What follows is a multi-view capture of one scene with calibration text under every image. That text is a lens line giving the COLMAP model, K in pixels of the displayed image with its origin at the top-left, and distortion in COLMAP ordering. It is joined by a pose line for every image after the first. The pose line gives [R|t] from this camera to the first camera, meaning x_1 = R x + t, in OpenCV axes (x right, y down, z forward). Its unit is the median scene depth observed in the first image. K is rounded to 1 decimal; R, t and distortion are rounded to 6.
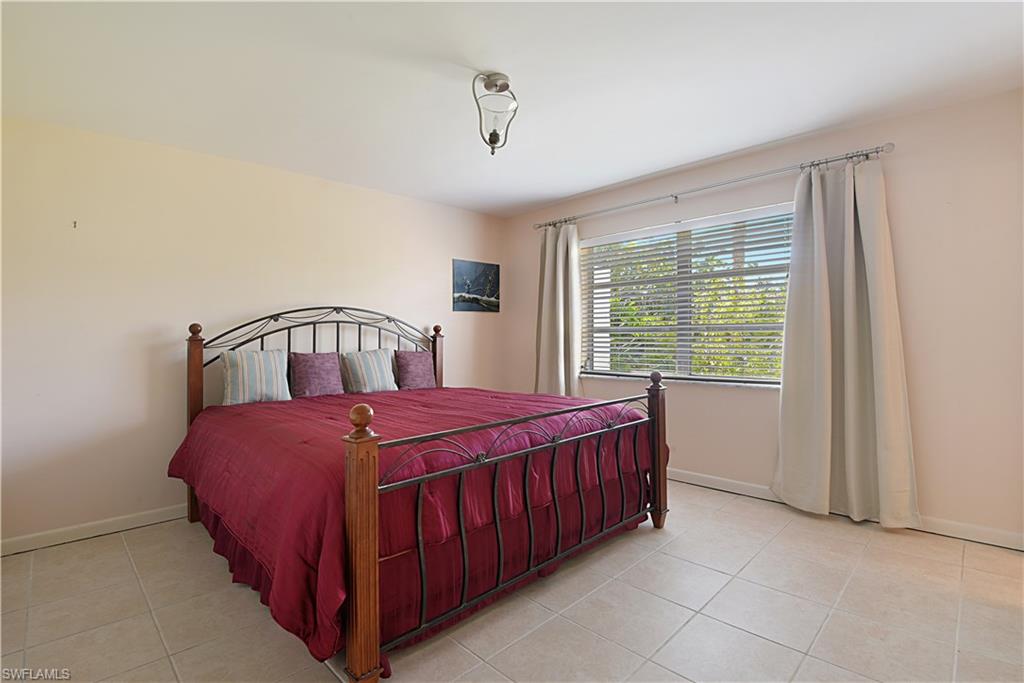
lens RADIAL K [[476.5, 0, 512.0], [0, 476.5, 341.5], [0, 0, 1]] dist [-0.008383, -0.024426]
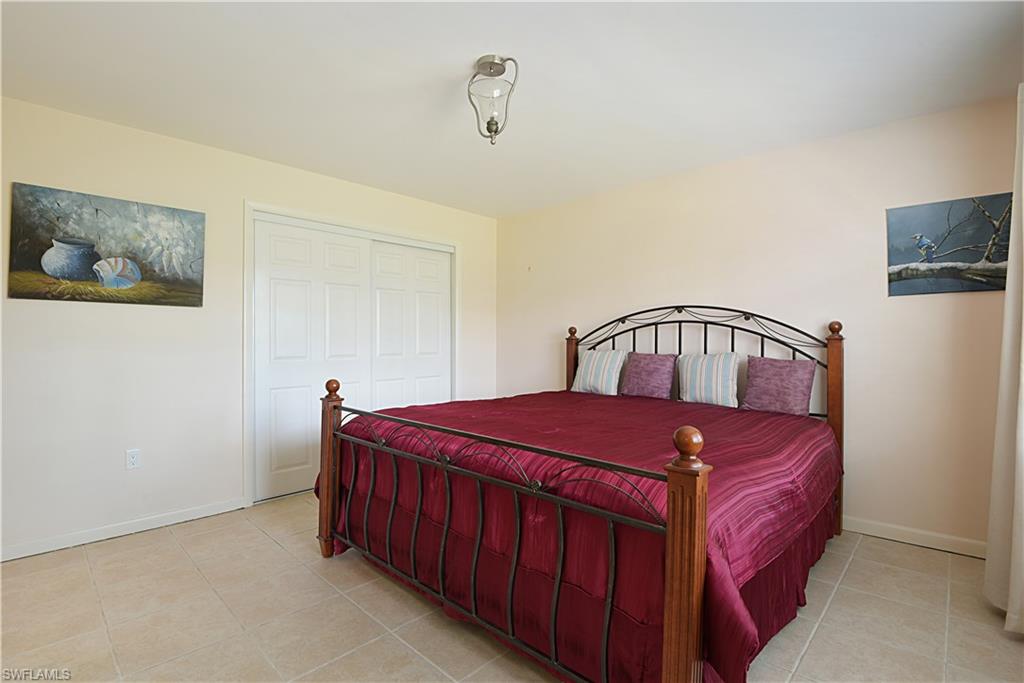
lens RADIAL K [[476.5, 0, 512.0], [0, 476.5, 341.5], [0, 0, 1]] dist [-0.008383, -0.024426]
pose [[0.032078, 0.019715, -0.999291, 0.555362], [-0.012110, 0.999740, 0.019335, -0.016701], [0.999412, 0.011482, 0.032309, 0.641163]]
